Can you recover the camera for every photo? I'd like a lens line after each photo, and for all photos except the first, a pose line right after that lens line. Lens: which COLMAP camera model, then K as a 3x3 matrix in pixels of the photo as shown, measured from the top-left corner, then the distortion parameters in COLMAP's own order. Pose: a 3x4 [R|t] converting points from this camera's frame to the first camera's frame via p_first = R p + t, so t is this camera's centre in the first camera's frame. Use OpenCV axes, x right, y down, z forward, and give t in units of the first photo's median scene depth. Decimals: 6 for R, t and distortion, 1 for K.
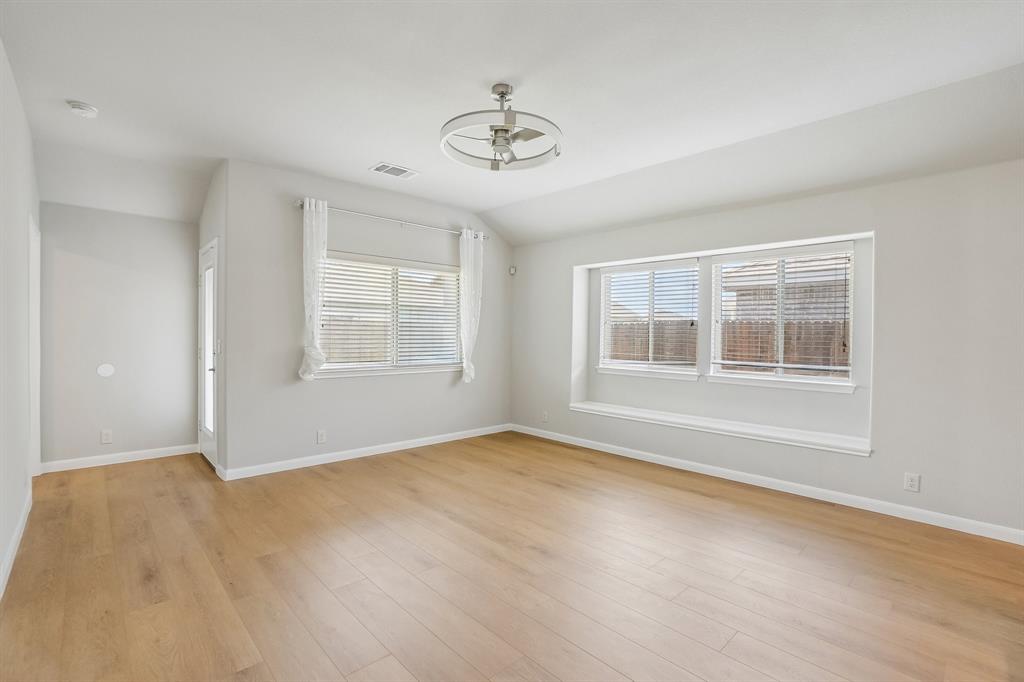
lens RADIAL K [[457.5, 0, 511.7], [0, 457.5, 340.2], [0, 0, 1]] dist [-0.042466, 0.006031]
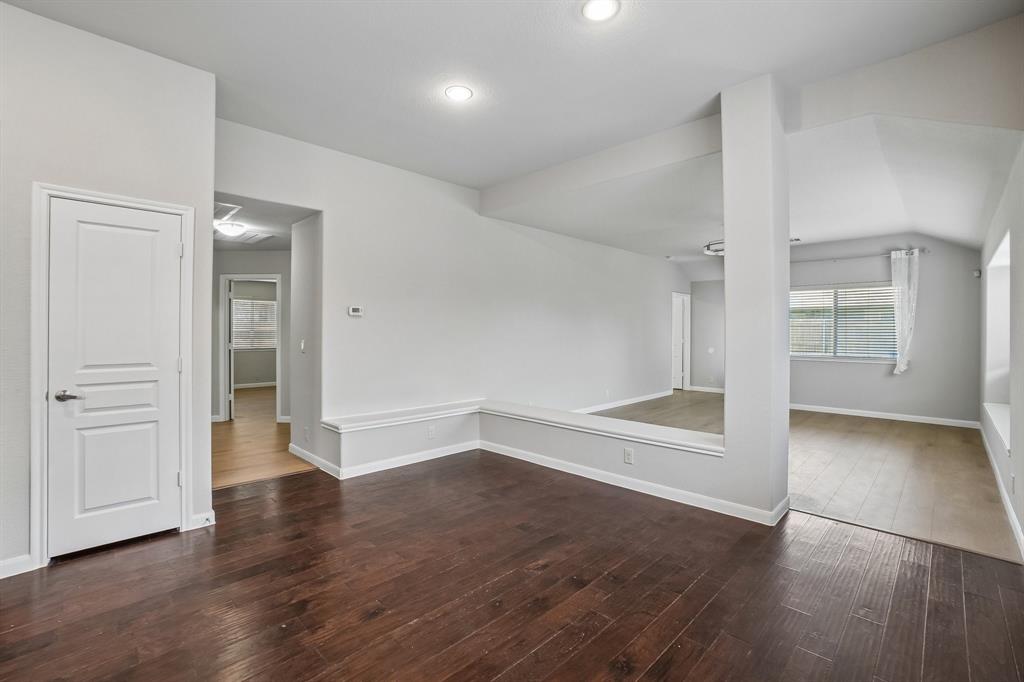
lens RADIAL K [[457.5, 0, 505.5], [0, 457.5, 326.4], [0, 0, 1]] dist [-0.042466, 0.006031]
pose [[0.027207, -0.021086, -0.999407, 1.075828], [-0.023708, 0.999483, -0.021733, 0.014683], [0.999349, 0.024286, 0.026693, -0.087993]]
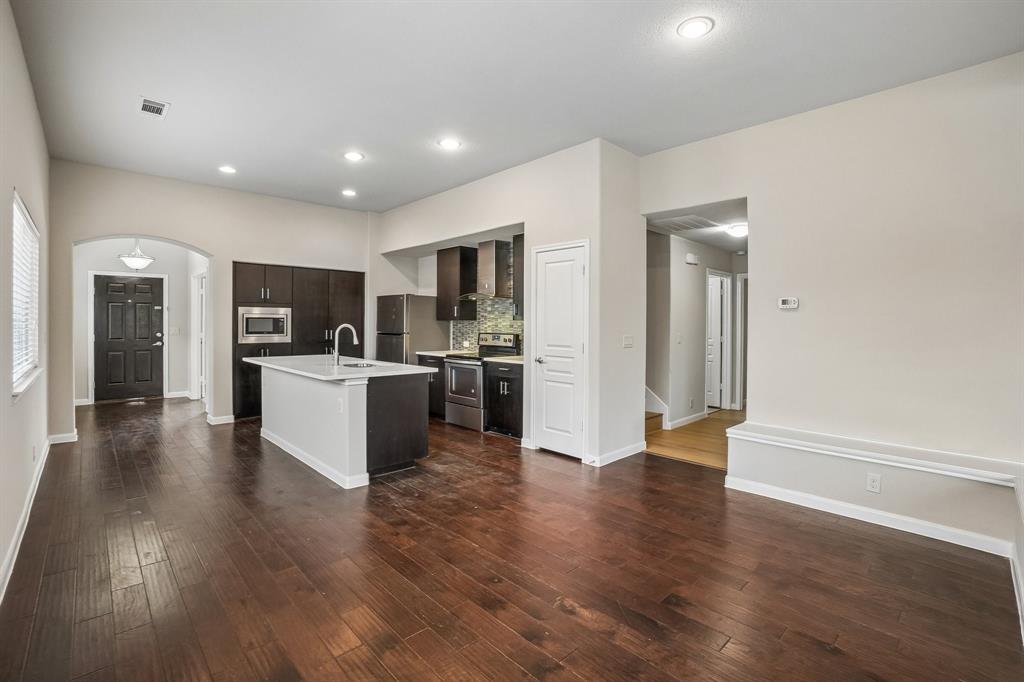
lens RADIAL K [[457.5, 0, 502.6], [0, 457.5, 324.7], [0, 0, 1]] dist [-0.042466, 0.006031]
pose [[-0.999820, -0.018721, 0.003144, 0.672662], [-0.018639, 0.999533, 0.024210, -0.000040], [-0.003595, 0.024147, -0.999702, 0.337812]]
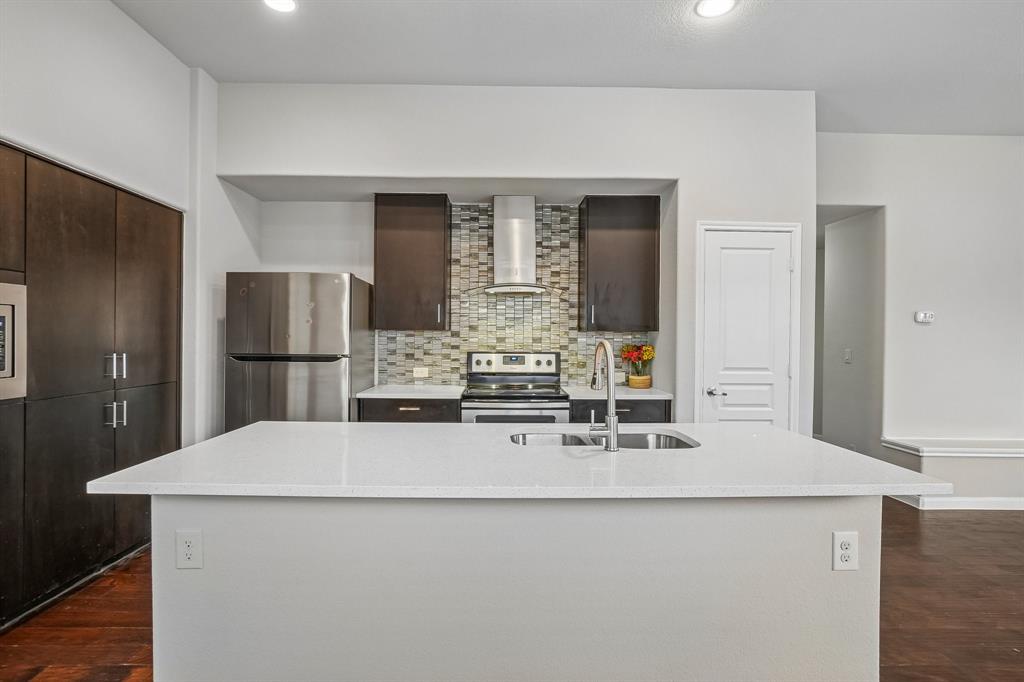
lens RADIAL K [[517.2, 0, 508.8], [0, 517.2, 338.1], [0, 0, 1]] dist [-0.027852, 0.005190]
pose [[-0.677839, -0.015213, -0.735053, 1.264749], [-0.032229, 0.999440, 0.009035, 0.021772], [0.734503, 0.029814, -0.677950, -0.281157]]
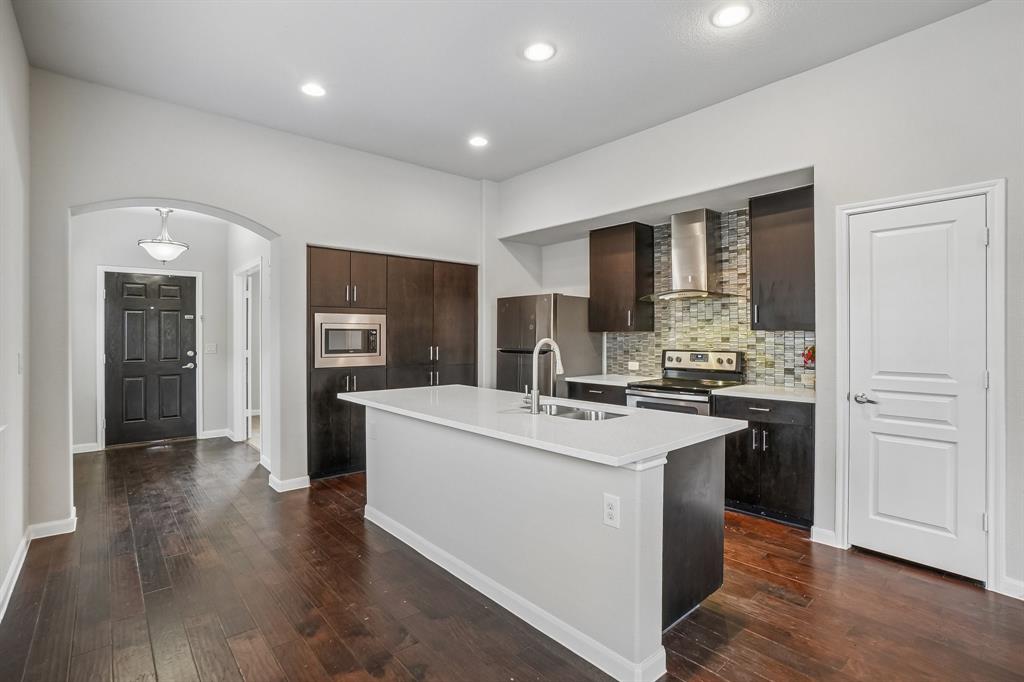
lens RADIAL K [[484.1, 0, 510.1], [0, 484.1, 333.7], [0, 0, 1]] dist [-0.039330, 0.006869]
pose [[-0.999005, -0.012567, 0.042788, 0.969962], [-0.011816, 0.999772, 0.017764, 0.011222], [-0.043001, 0.017241, -0.998926, 0.008003]]
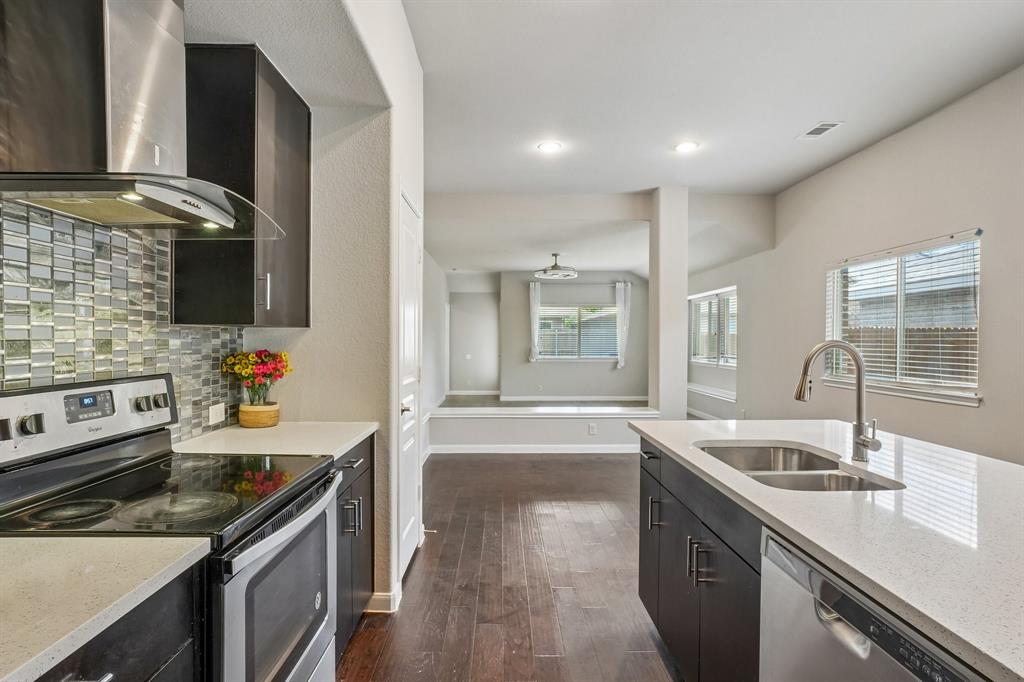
lens RADIAL K [[550.1, 0, 512.0], [0, 550.1, 342.3], [0, 0, 1]] dist [-0.017575, 0.003459]
pose [[0.738547, -0.008534, -0.674148, 1.037408], [-0.005449, 0.999812, -0.018626, 0.033181], [0.674180, 0.017429, 0.738362, -0.858065]]
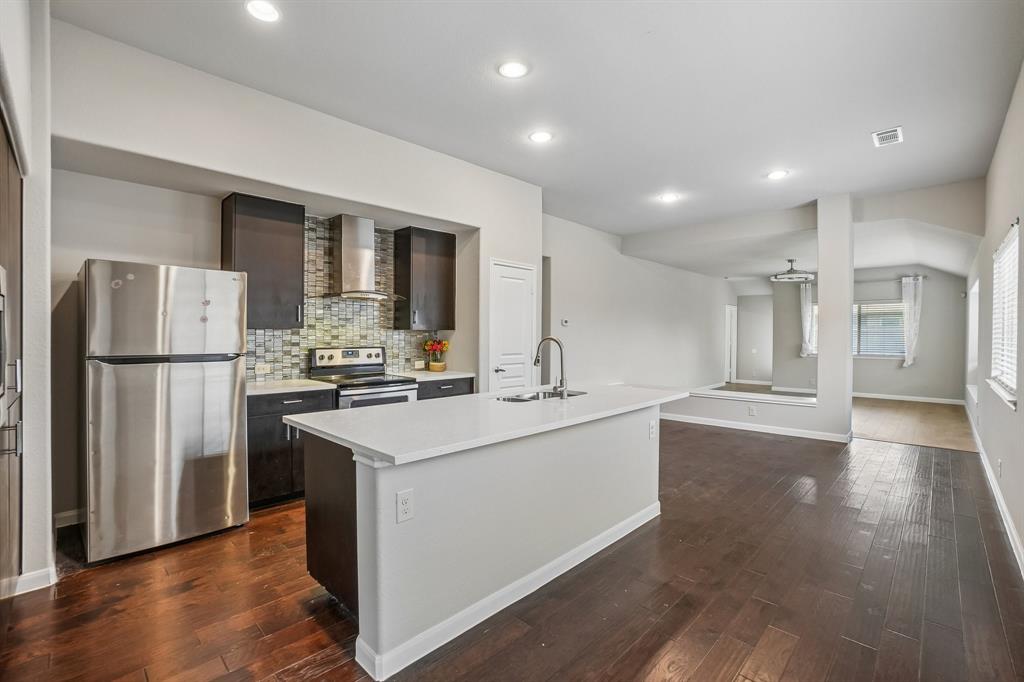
lens RADIAL K [[457.5, 0, 501.8], [0, 457.5, 336.7], [0, 0, 1]] dist [-0.042466, 0.006031]
pose [[0.033169, -0.007669, -0.999420, 1.506437], [-0.024365, 0.999667, -0.008480, 0.030677], [0.999153, 0.024632, 0.032971, -0.557349]]
